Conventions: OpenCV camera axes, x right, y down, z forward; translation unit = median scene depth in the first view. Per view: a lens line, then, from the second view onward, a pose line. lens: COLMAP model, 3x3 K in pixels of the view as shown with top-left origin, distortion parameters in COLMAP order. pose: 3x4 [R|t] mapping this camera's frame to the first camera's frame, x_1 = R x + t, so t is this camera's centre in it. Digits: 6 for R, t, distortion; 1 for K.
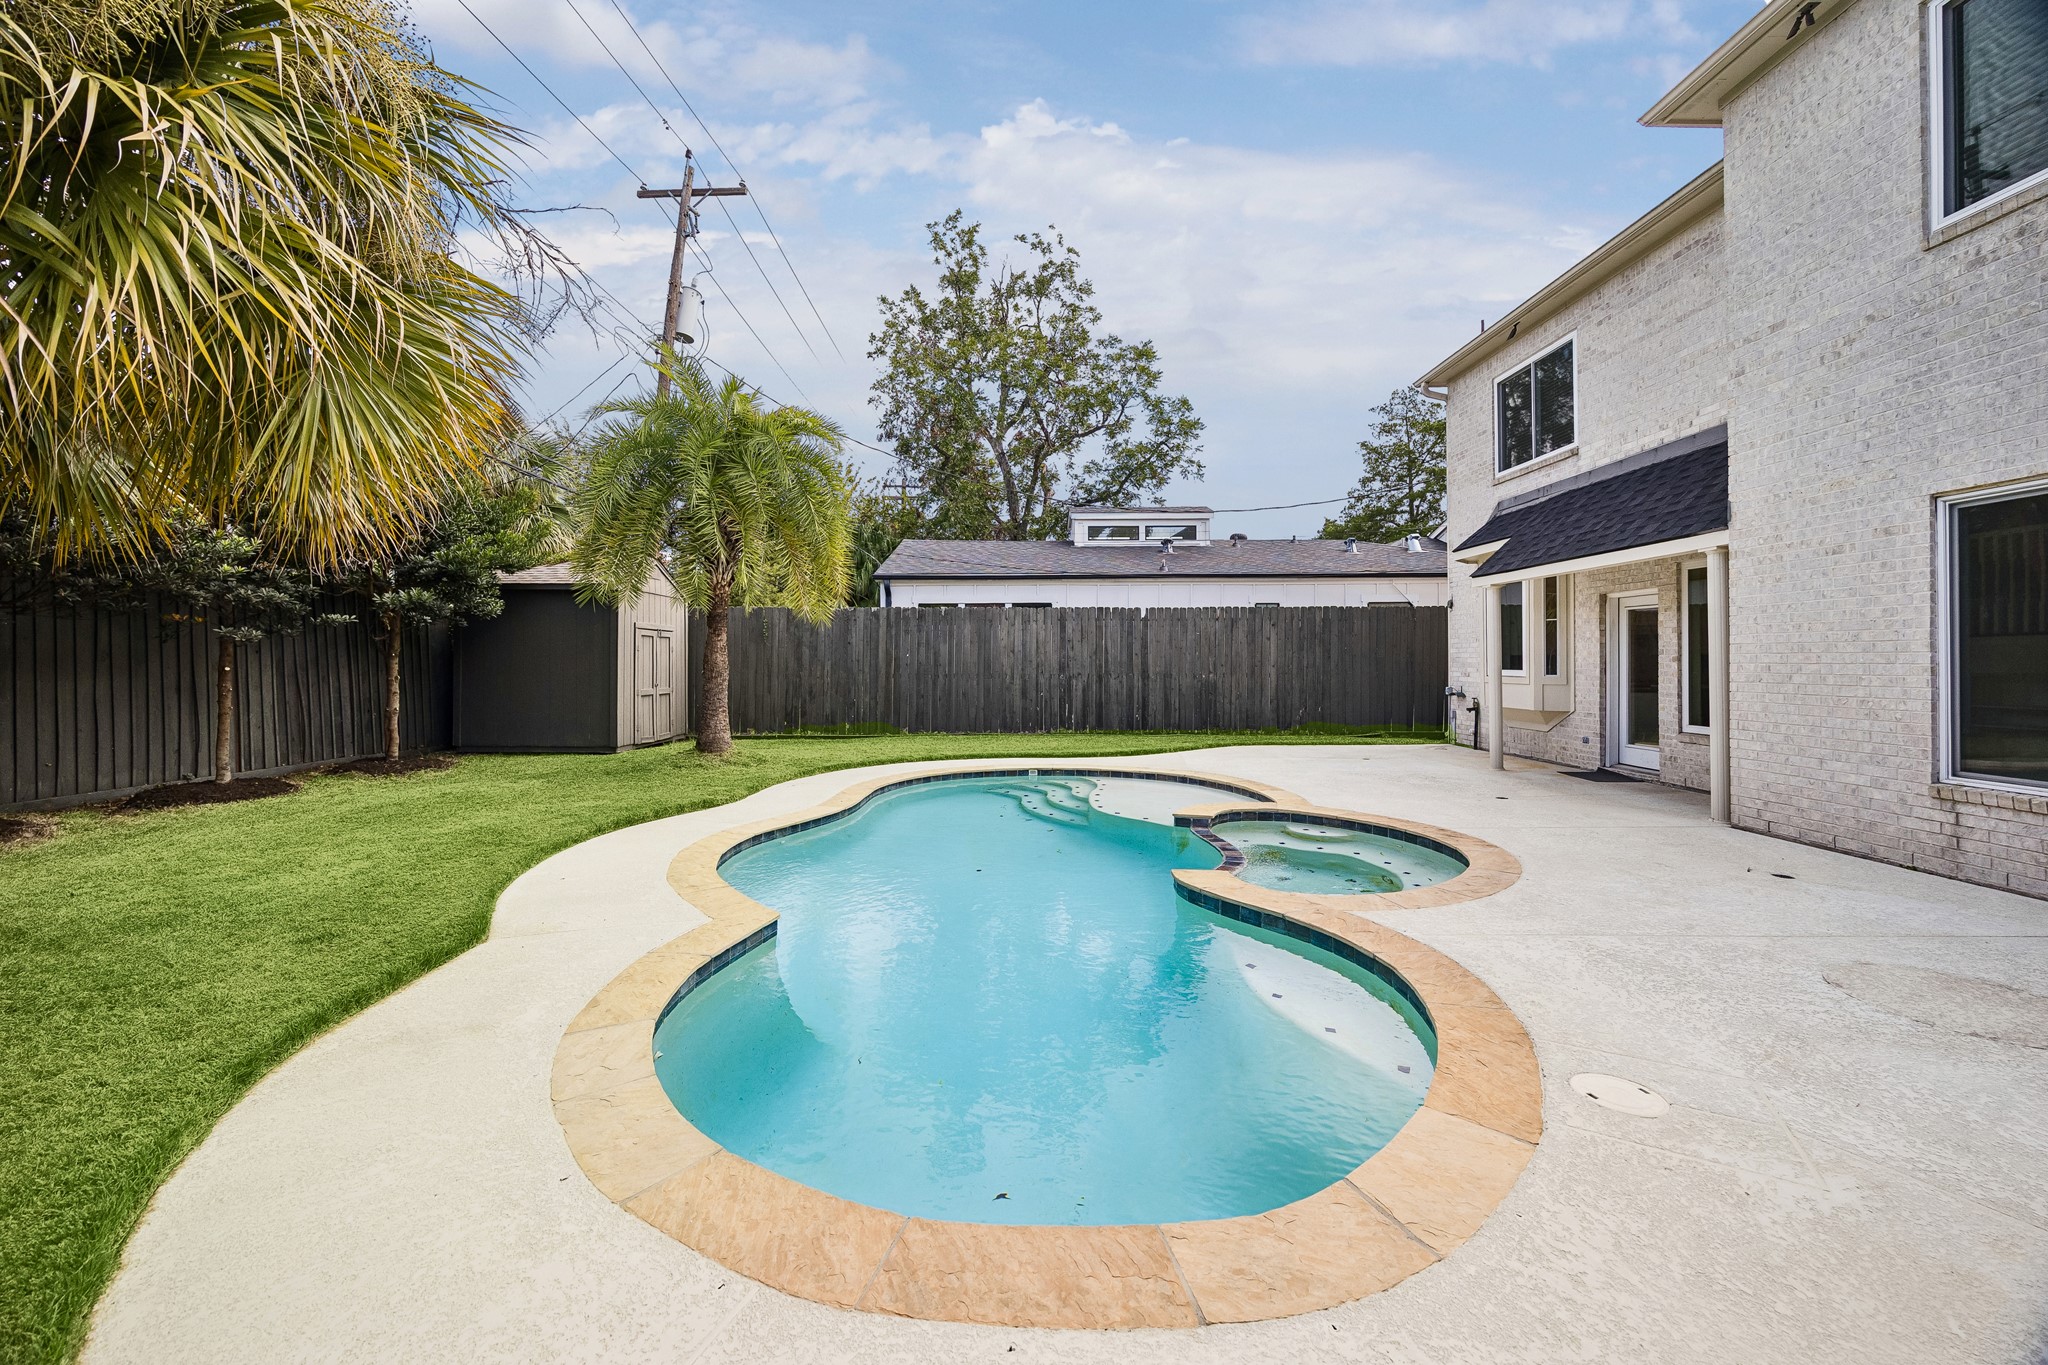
lens RADIAL K [[783.0, 0, 1021.5], [0, 783.0, 667.8], [0, 0, 1]] dist [-0.000553, -0.000024]
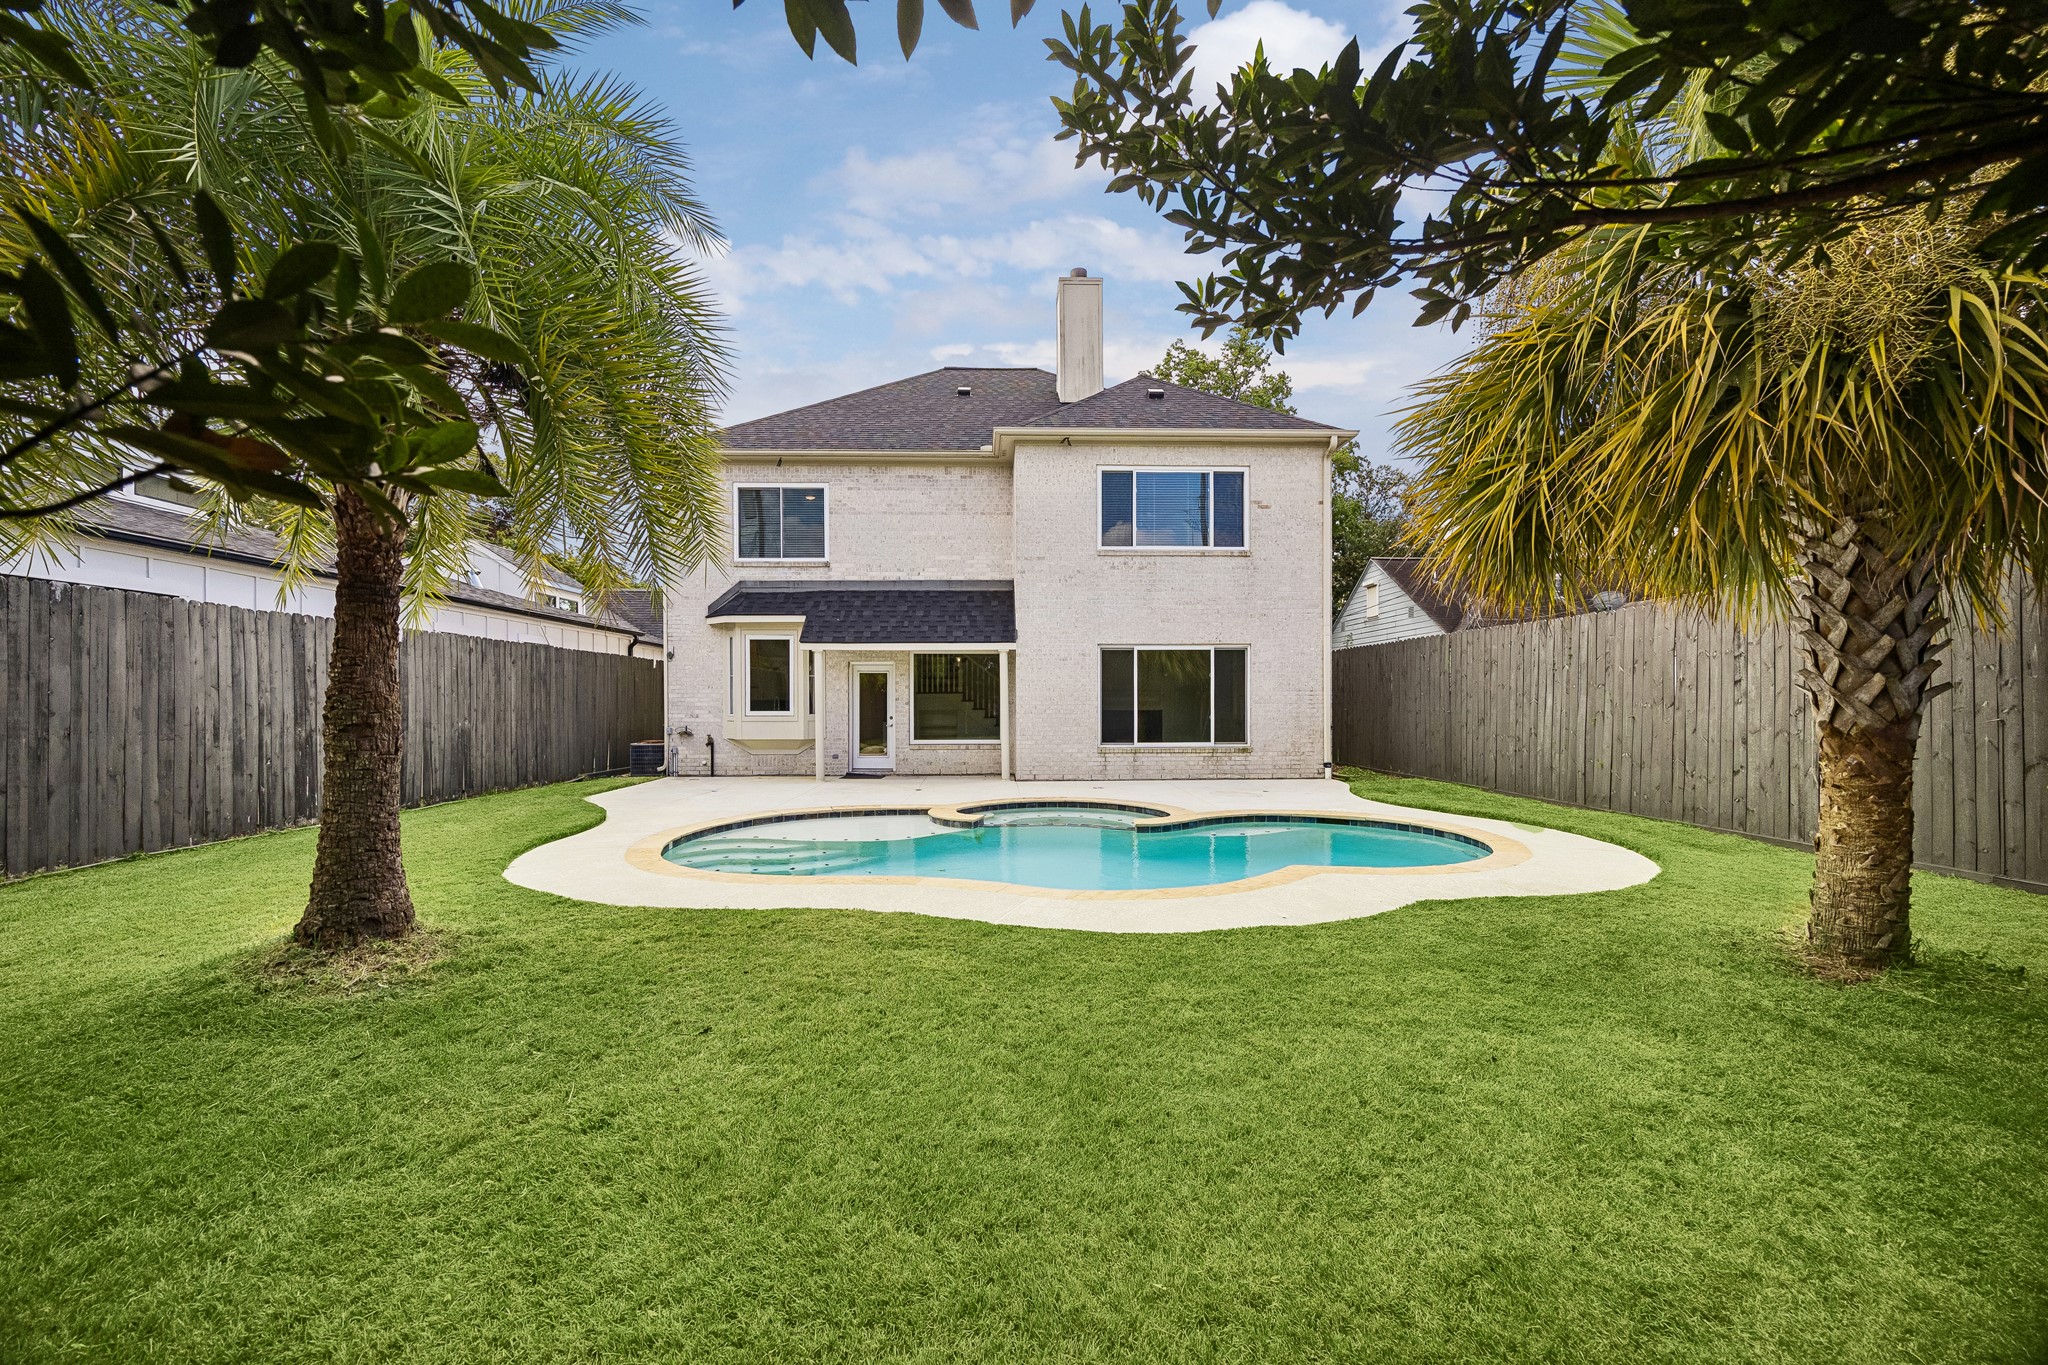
lens RADIAL K [[783.0, 0, 1020.5], [0, 783.0, 699.0], [0, 0, 1]] dist [-0.000553, -0.000024]
pose [[-0.027810, 0.006873, 0.999590, -0.782804], [0.009772, 0.999930, -0.006604, -0.005386], [-0.999565, 0.009584, -0.027875, 0.663717]]
